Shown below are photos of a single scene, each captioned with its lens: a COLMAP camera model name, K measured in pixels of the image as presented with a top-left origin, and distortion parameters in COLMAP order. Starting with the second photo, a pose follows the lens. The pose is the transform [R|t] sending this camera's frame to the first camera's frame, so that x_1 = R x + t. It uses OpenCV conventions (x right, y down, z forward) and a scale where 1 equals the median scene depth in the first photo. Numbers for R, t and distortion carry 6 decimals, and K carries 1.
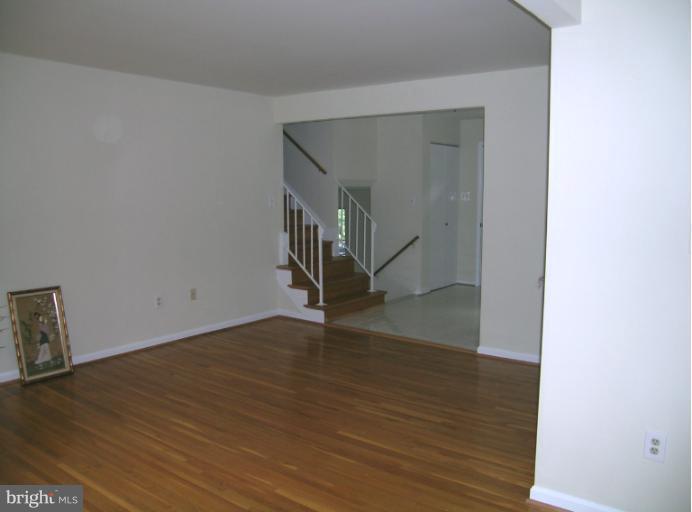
lens RADIAL K [[576.3, 0, 348.1], [0, 576.3, 256.1], [0, 0, 1]] dist [-0.124045, 0.044440]
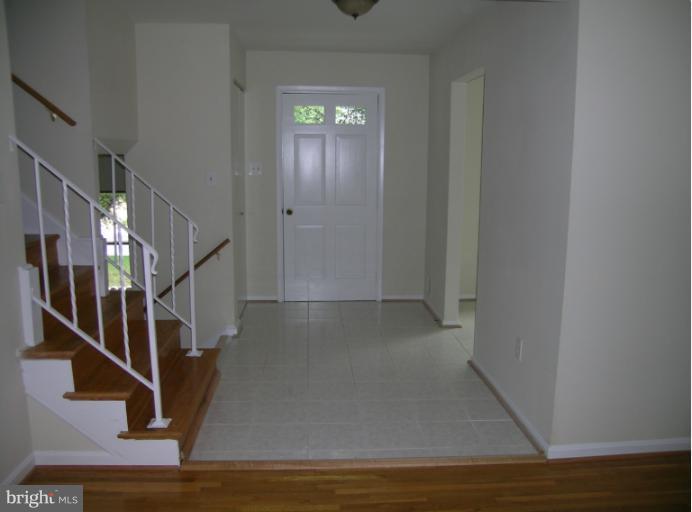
lens RADIAL K [[576.3, 0, 344.9], [0, 576.3, 255.7], [0, 0, 1]] dist [-0.124045, 0.044440]
pose [[0.751236, -0.104247, 0.651749, -0.203594], [0.067012, 0.994392, 0.081812, -0.068152], [-0.656623, -0.017786, 0.754009, 0.565248]]
